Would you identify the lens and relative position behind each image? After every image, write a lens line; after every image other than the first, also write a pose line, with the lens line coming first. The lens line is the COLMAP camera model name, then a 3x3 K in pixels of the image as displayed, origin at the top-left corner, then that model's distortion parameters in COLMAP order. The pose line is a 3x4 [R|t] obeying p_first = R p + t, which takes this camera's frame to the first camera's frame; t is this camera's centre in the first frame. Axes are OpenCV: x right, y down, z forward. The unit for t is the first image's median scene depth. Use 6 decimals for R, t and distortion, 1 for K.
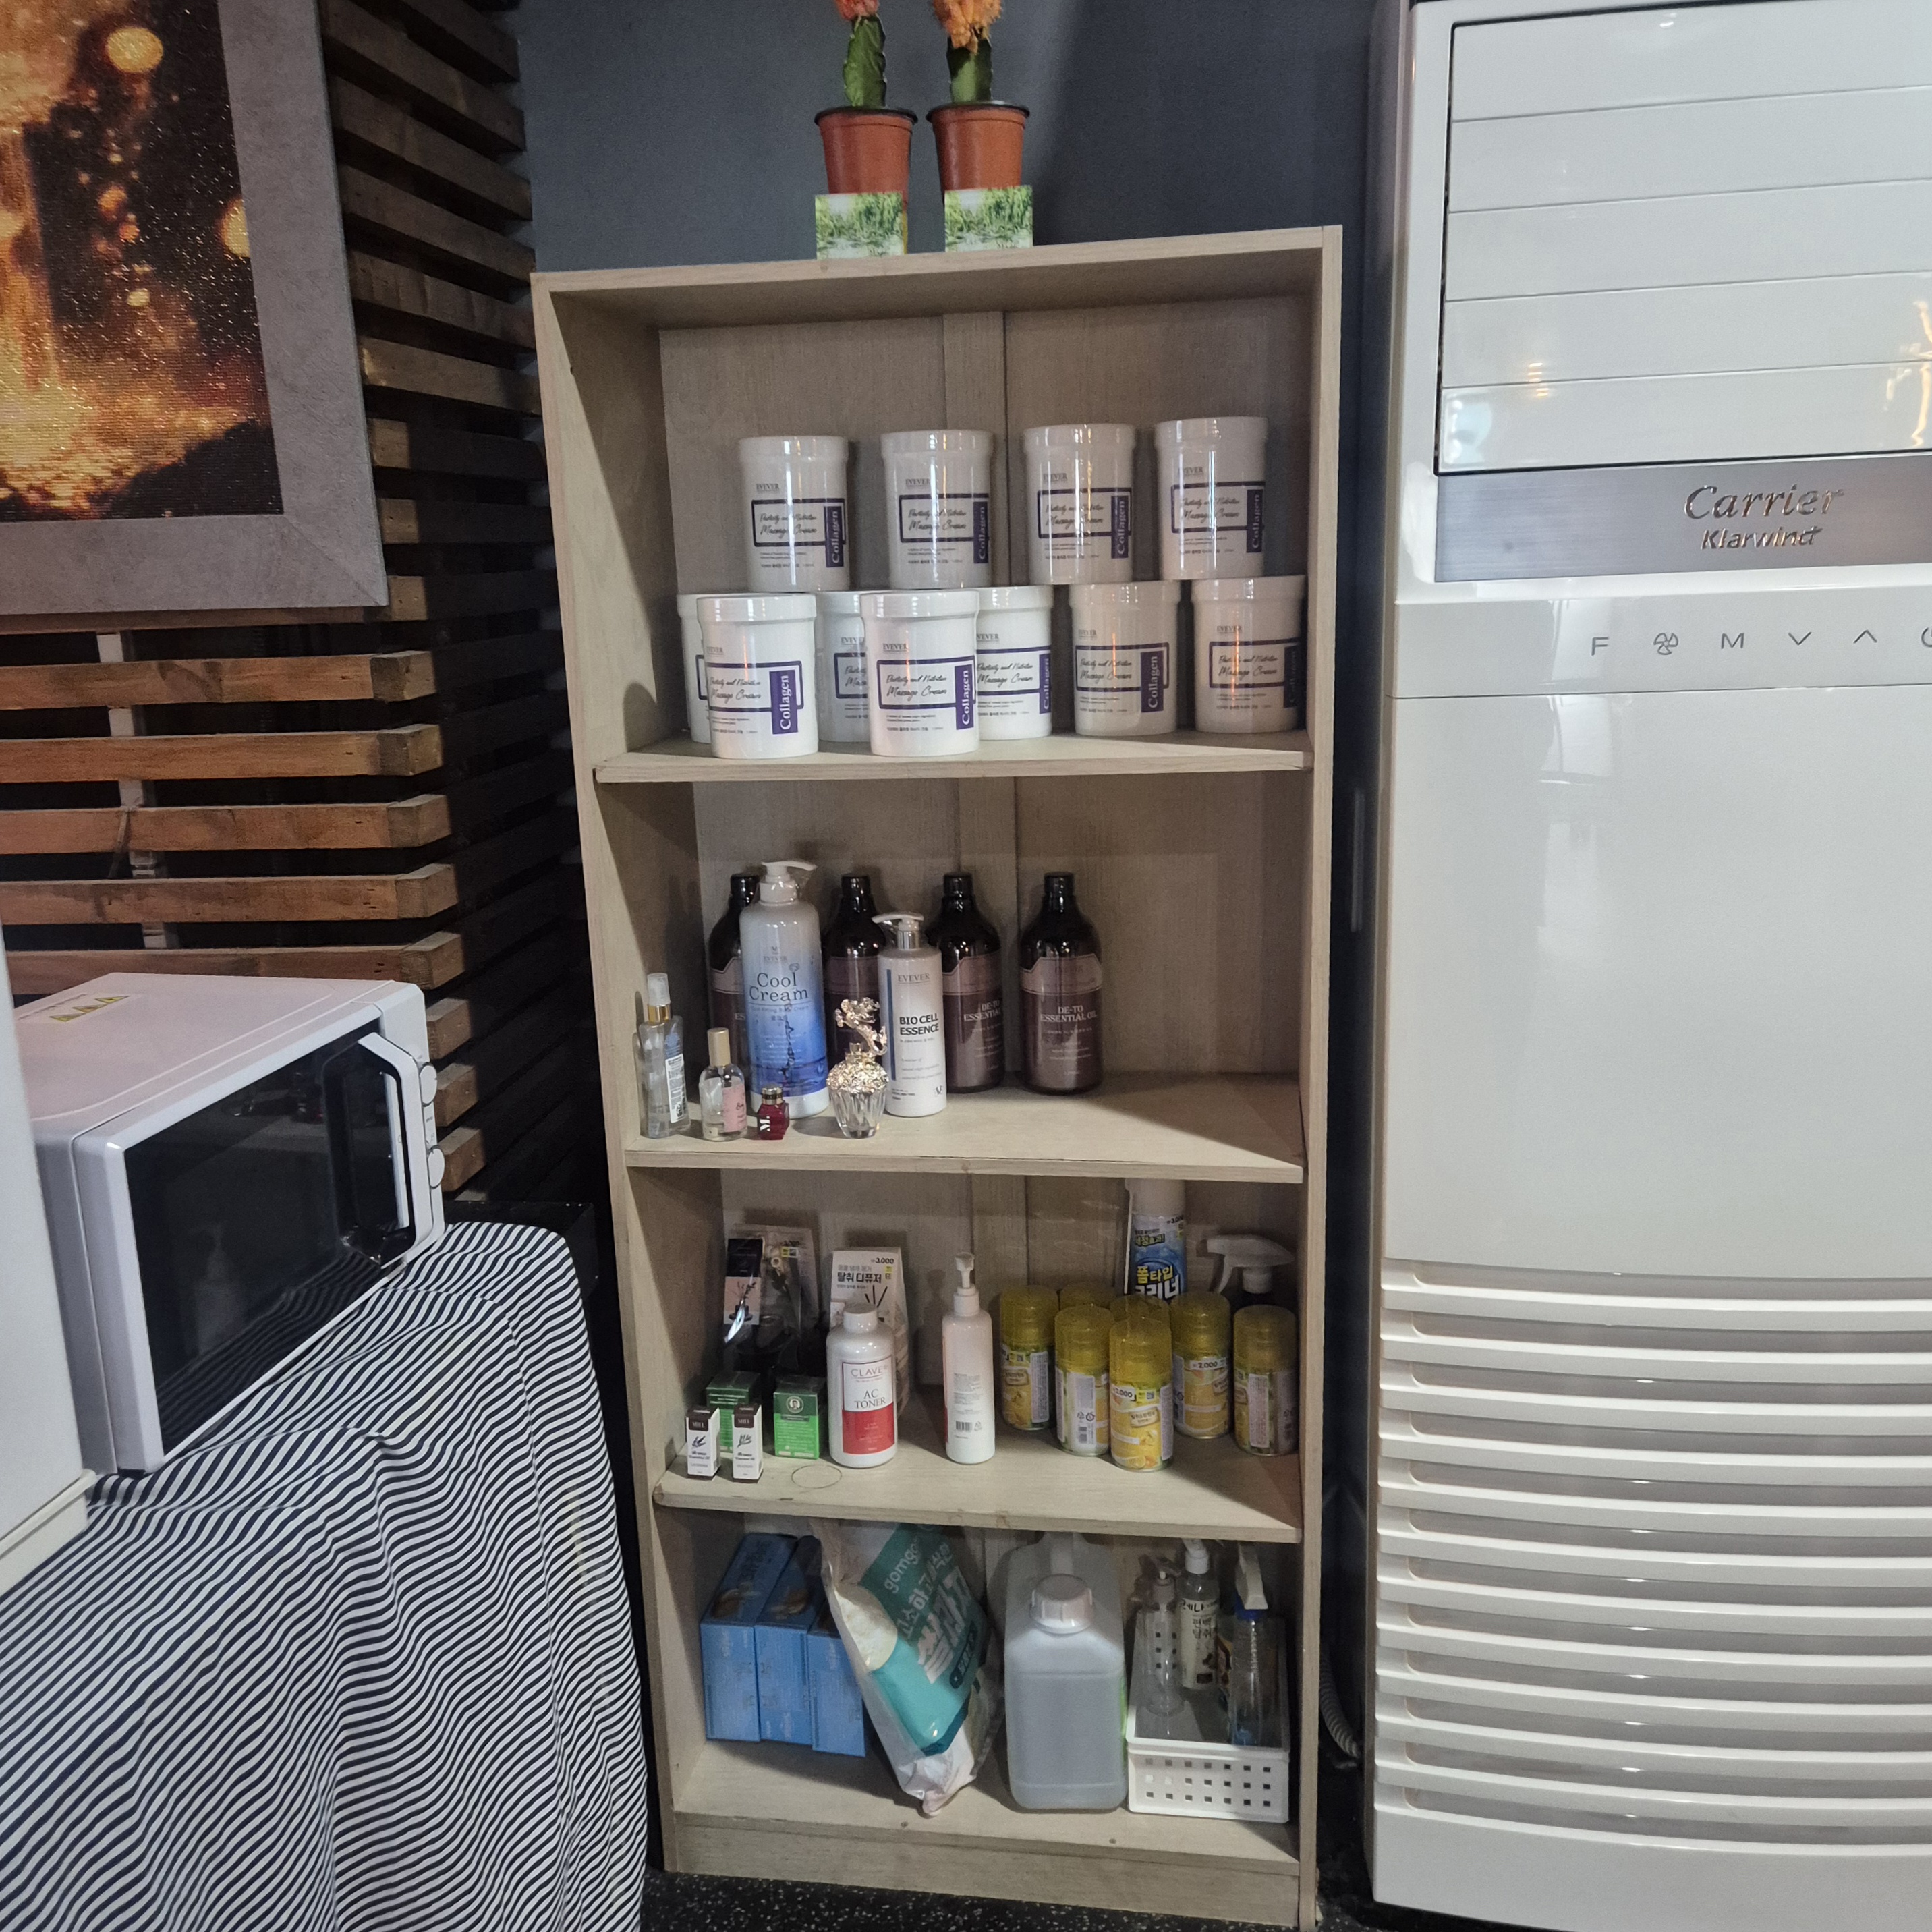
lens RADIAL K [[1811.2, 0, 962.9], [0, 1811.2, 1000.0], [0, 0, 1]] dist [0.034778, 0.000000]
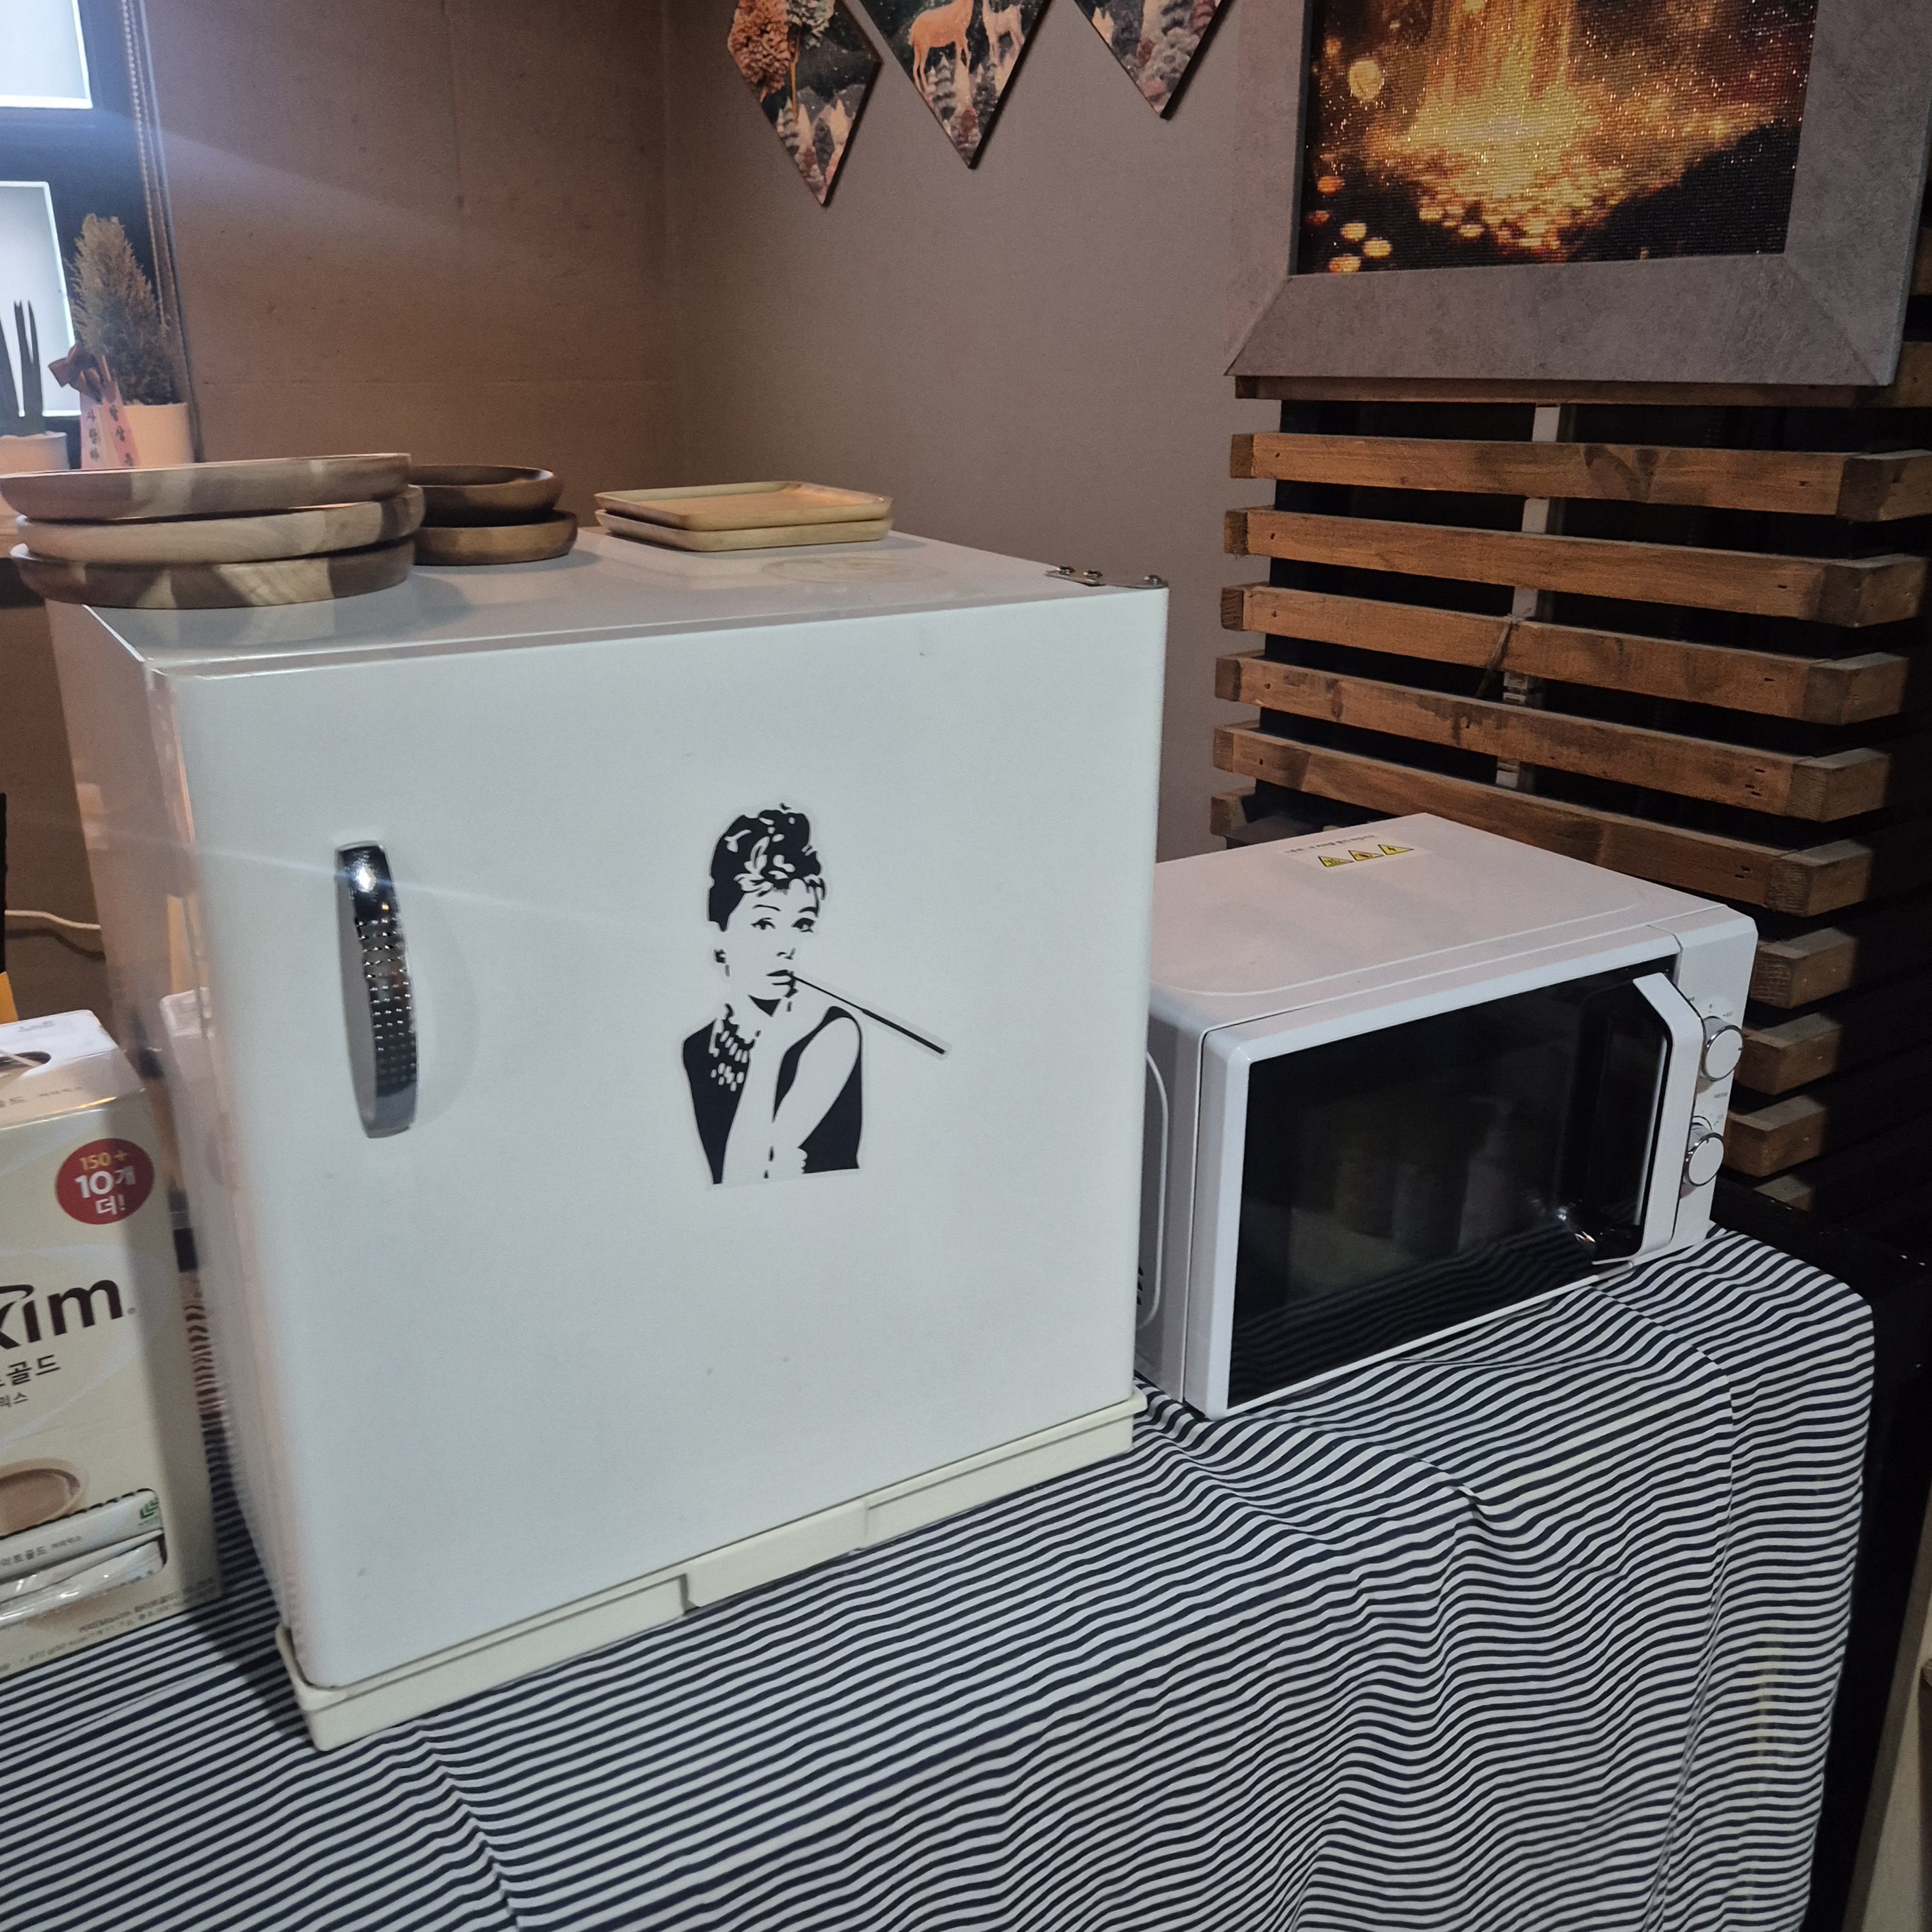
lens RADIAL K [[1811.2, 0, 919.3], [0, 1811.2, 993.2], [0, 0, 1]] dist [0.034778, 0.000000]
pose [[0.648551, 0.283307, -0.706484, 0.010599], [-0.194064, 0.959024, 0.206427, -0.062070], [0.736017, 0.003224, 0.676955, 0.233575]]
